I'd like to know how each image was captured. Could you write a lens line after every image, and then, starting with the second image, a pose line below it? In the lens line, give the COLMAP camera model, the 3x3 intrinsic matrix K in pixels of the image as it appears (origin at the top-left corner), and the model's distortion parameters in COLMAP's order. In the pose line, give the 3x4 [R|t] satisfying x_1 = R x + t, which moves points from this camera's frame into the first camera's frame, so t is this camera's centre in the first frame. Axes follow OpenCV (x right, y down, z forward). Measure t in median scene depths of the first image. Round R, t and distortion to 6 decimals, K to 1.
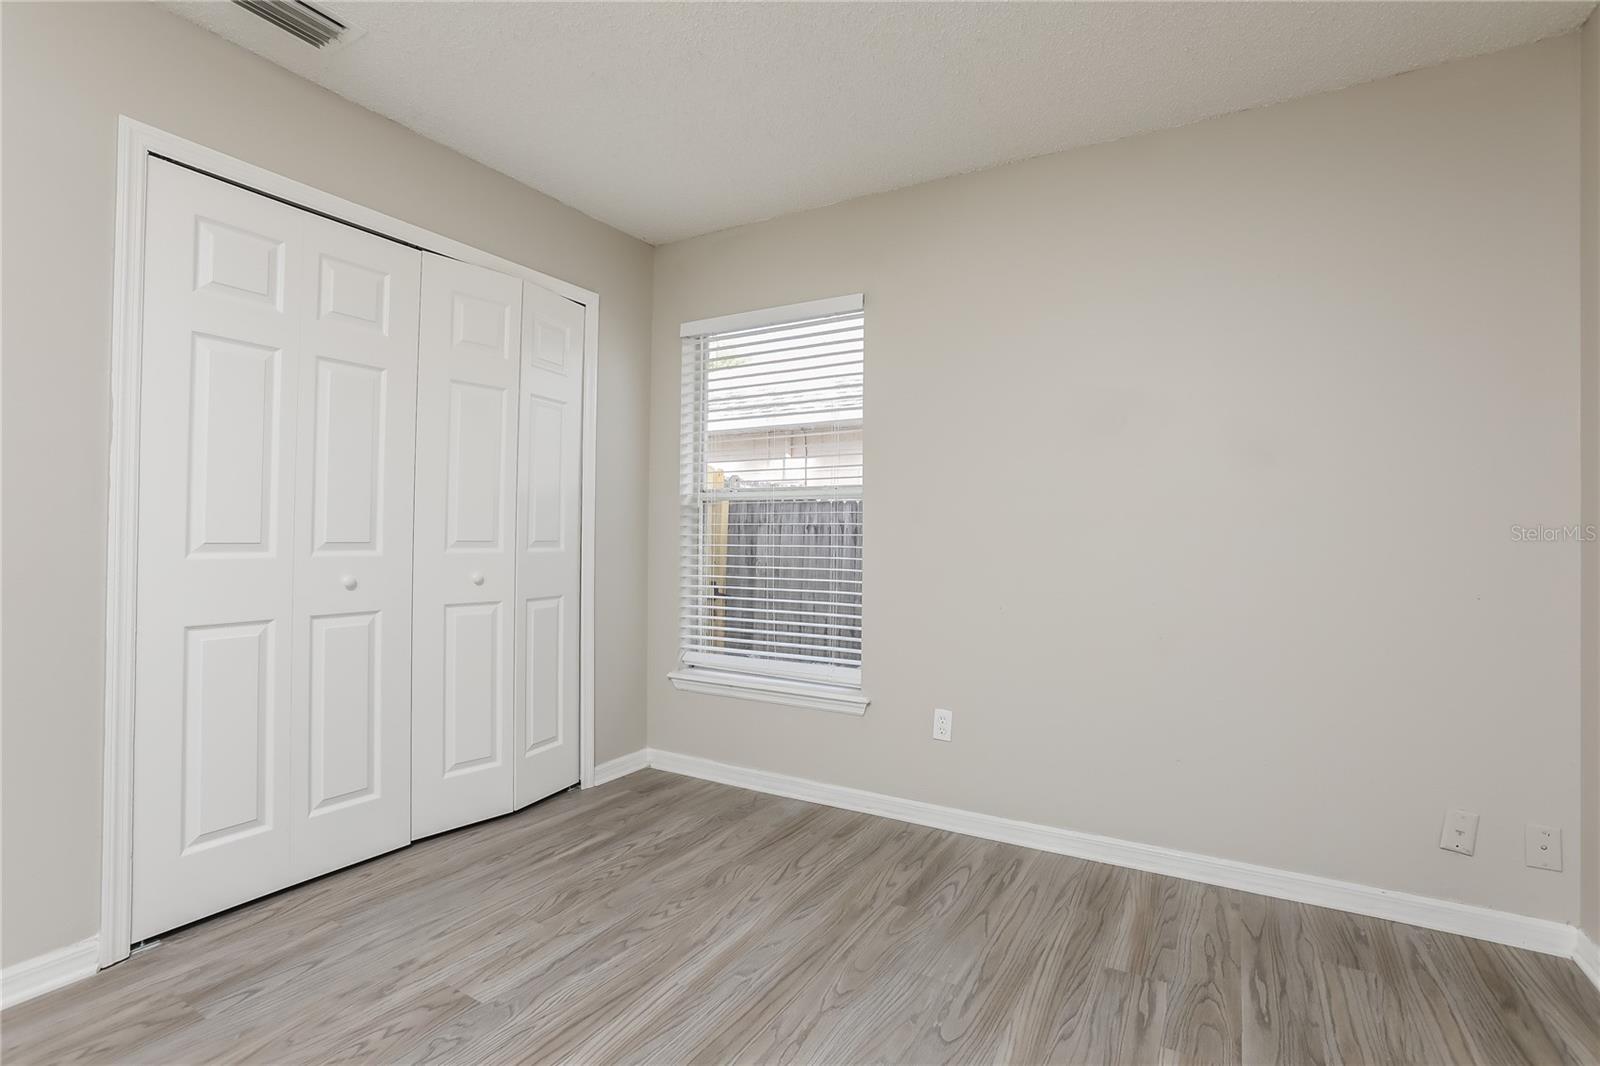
lens RADIAL K [[732.1, 0, 797.1], [0, 732.1, 527.1], [0, 0, 1]] dist [-0.064432, 0.028839]
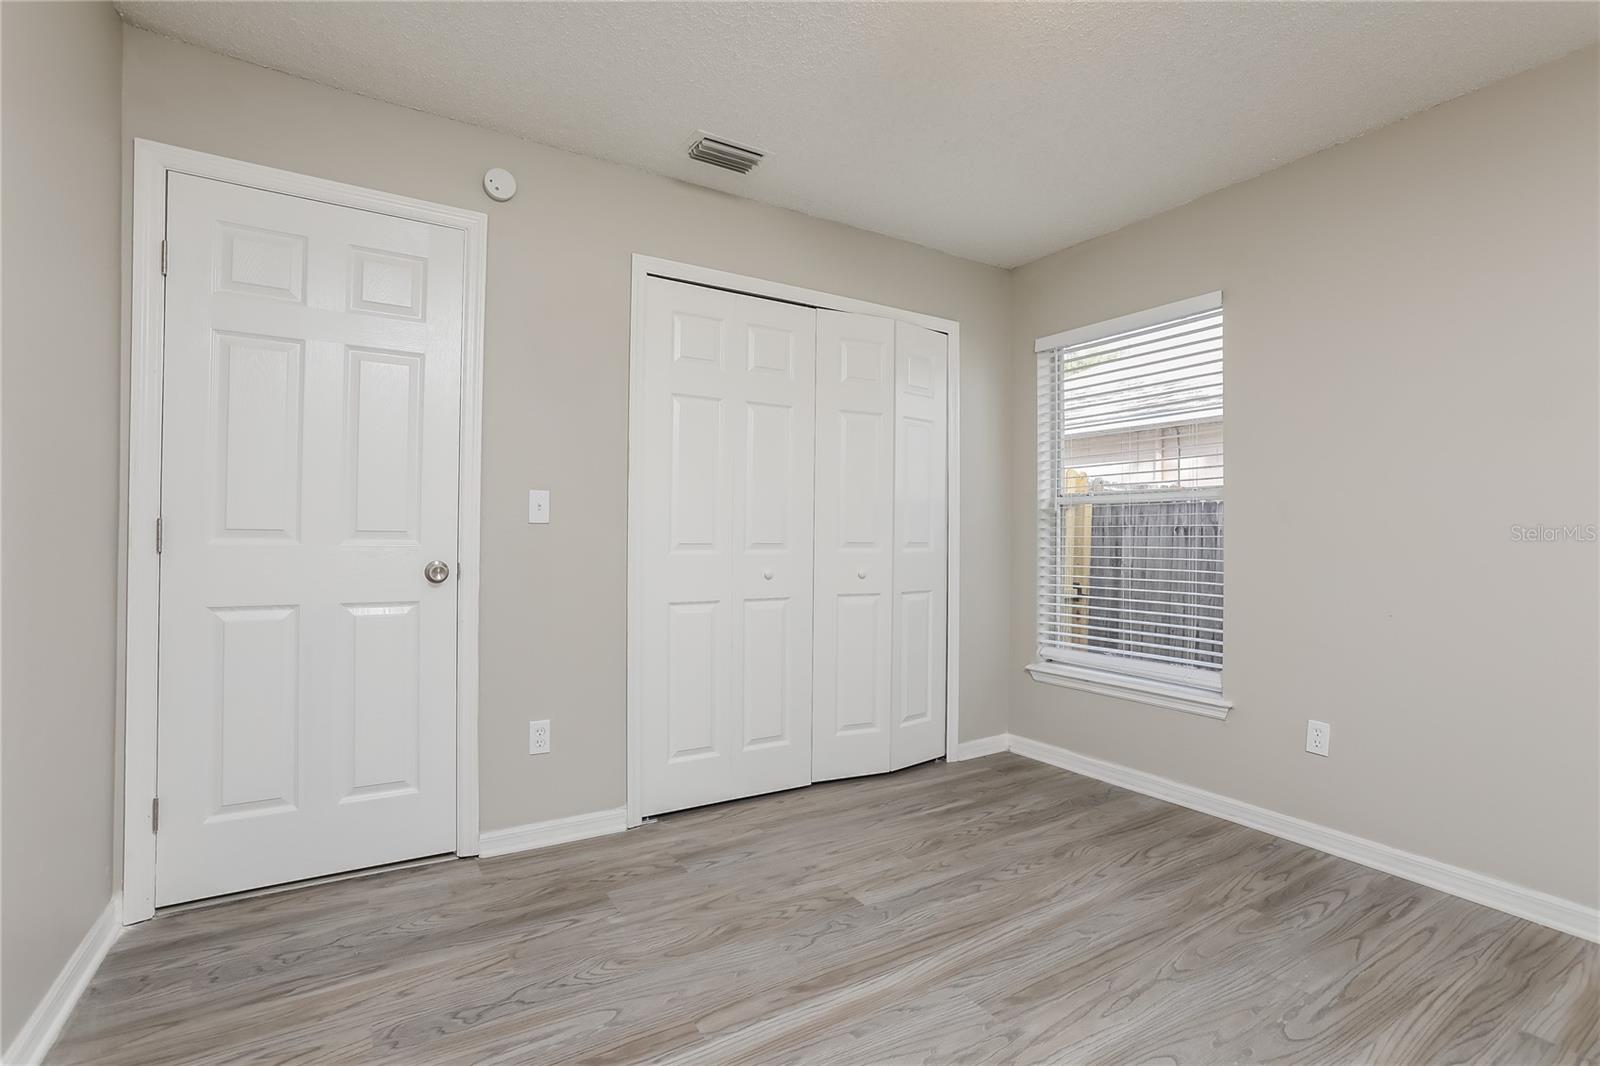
lens RADIAL K [[732.1, 0, 797.1], [0, 732.1, 527.1], [0, 0, 1]] dist [-0.064432, 0.028839]
pose [[0.878121, -0.008975, -0.478354, 0.055098], [0.007264, 0.999959, -0.005426, -0.001238], [0.478383, 0.001290, 0.878151, -0.144062]]
